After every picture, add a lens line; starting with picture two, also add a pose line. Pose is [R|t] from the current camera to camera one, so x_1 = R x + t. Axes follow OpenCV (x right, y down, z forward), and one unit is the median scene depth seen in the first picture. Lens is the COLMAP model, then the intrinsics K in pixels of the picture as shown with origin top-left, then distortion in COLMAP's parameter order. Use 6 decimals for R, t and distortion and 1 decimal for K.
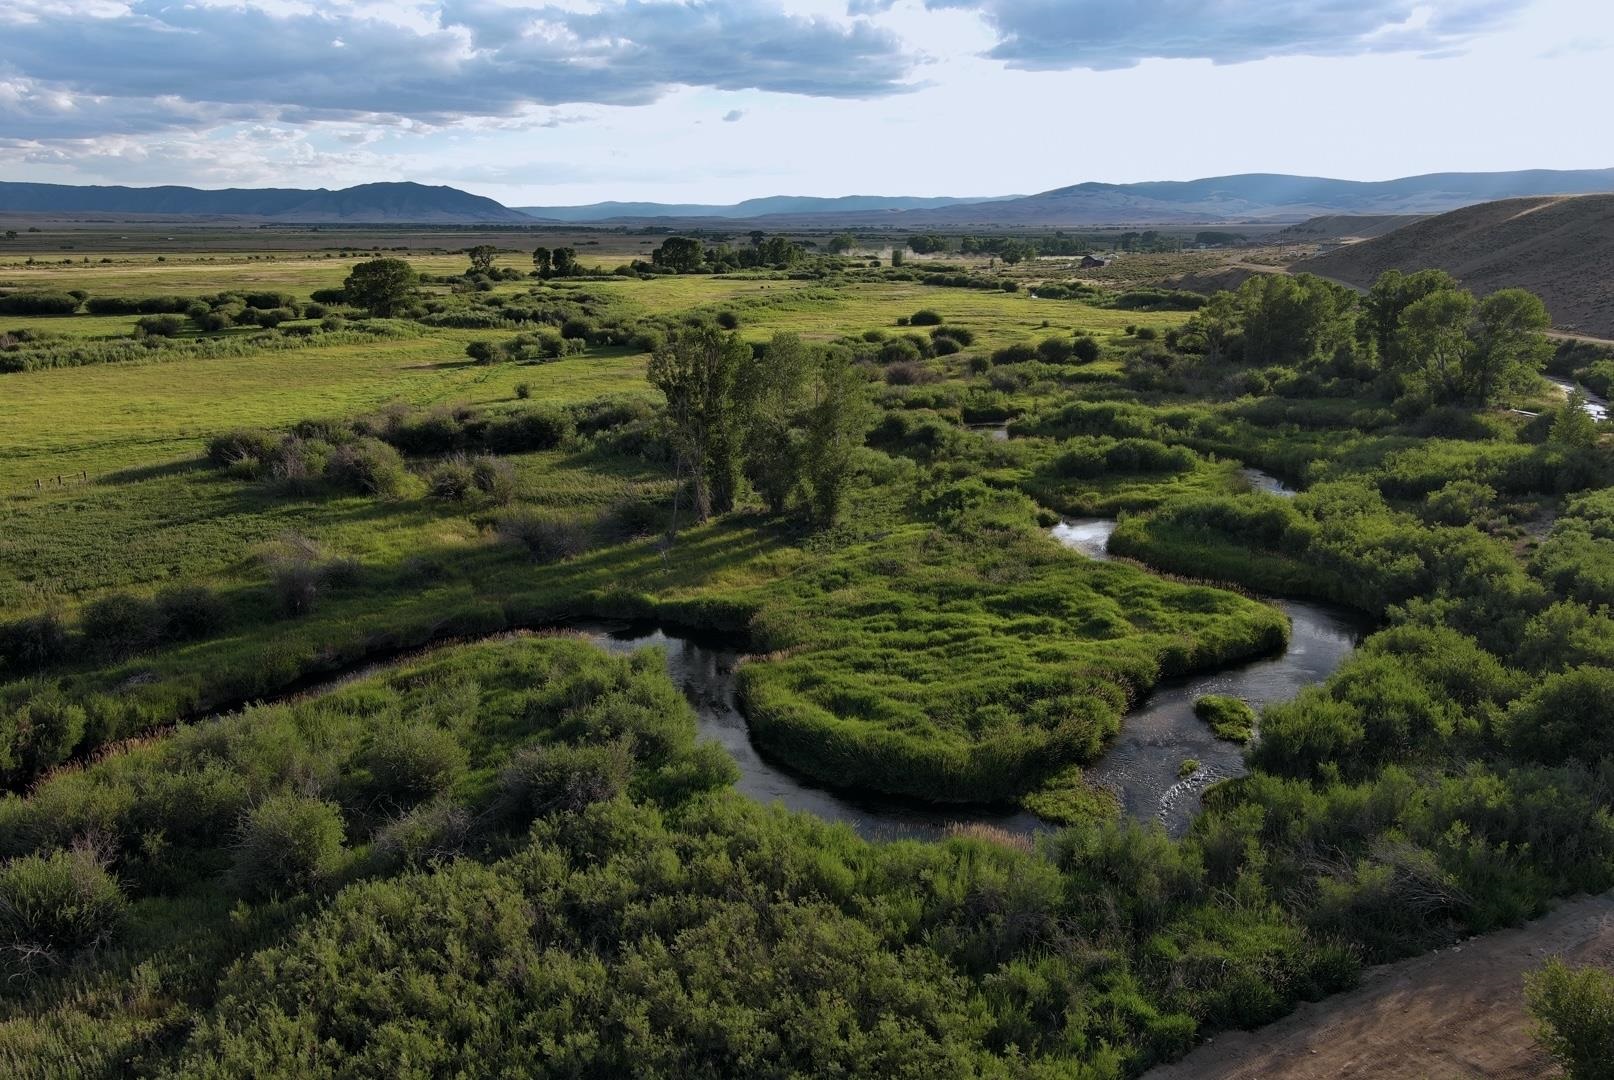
lens RADIAL K [[1229.6, 0, 801.3], [0, 1229.6, 523.1], [0, 0, 1]] dist [0.024655, 0.001366]
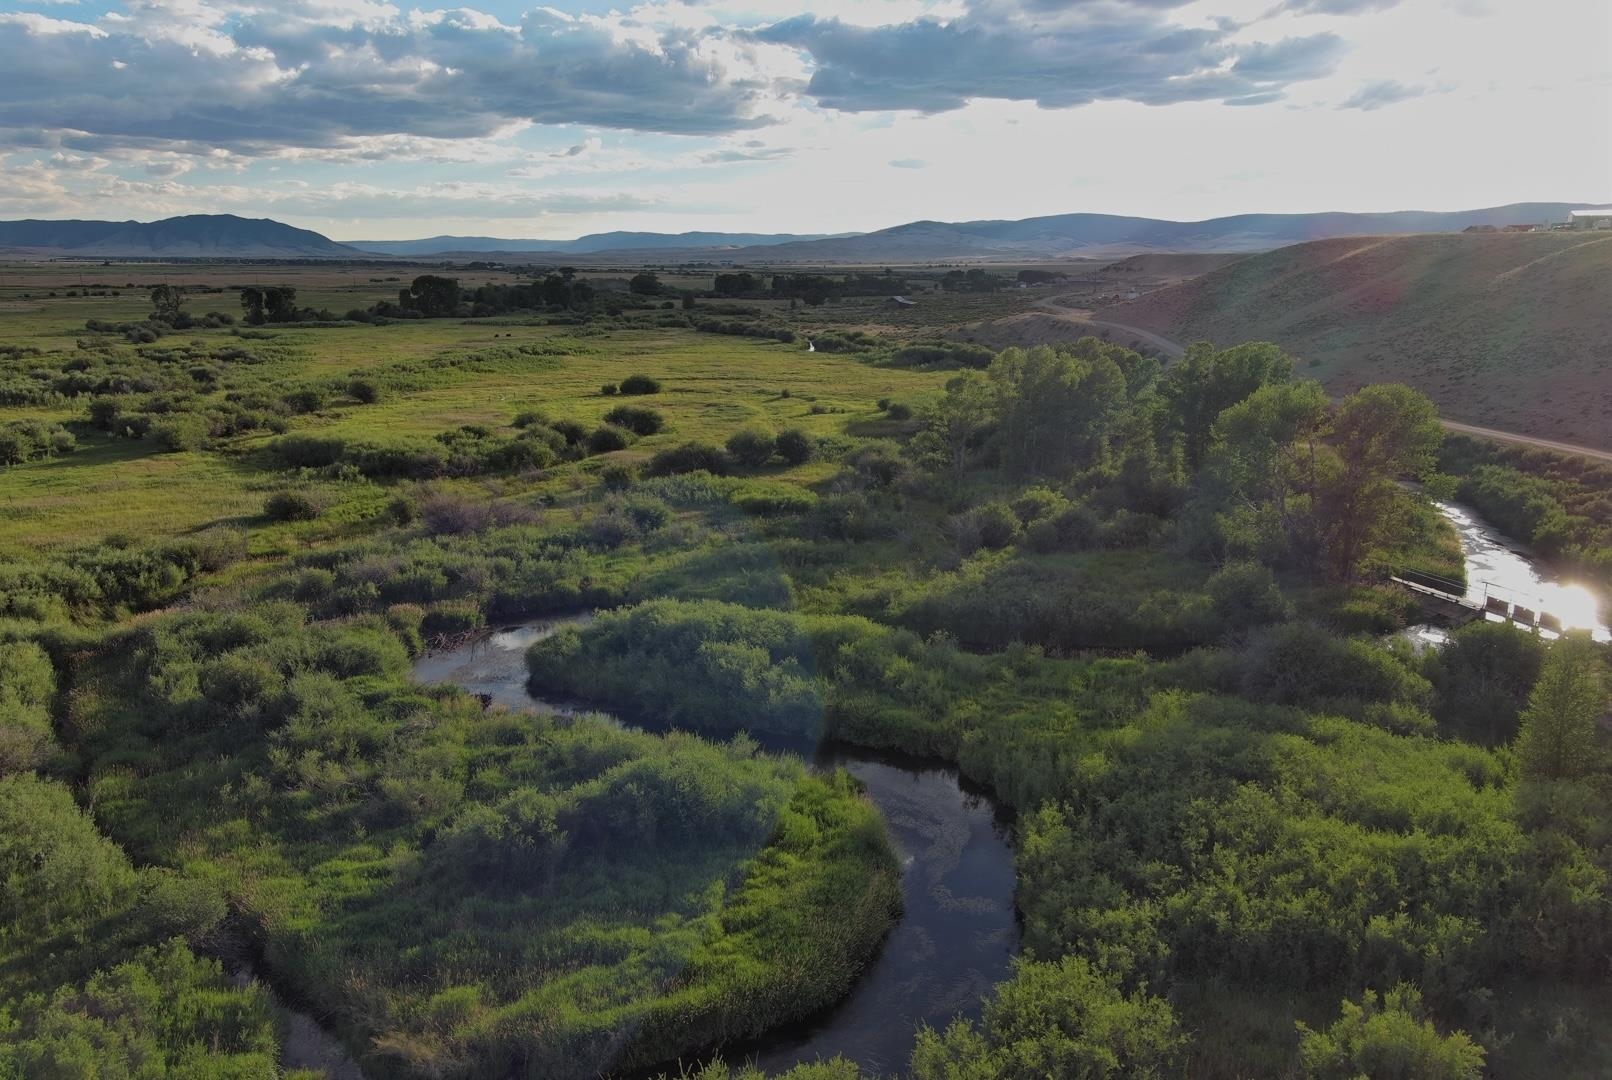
lens RADIAL K [[1228.0, 0, 804.6], [0, 1228.0, 551.9], [0, 0, 1]] dist [0.024655, 0.001366]
pose [[0.992012, -0.026734, 0.123275, 0.063056], [0.027414, 0.999617, -0.003821, -0.032901], [-0.123125, 0.007170, 0.992365, 0.128571]]
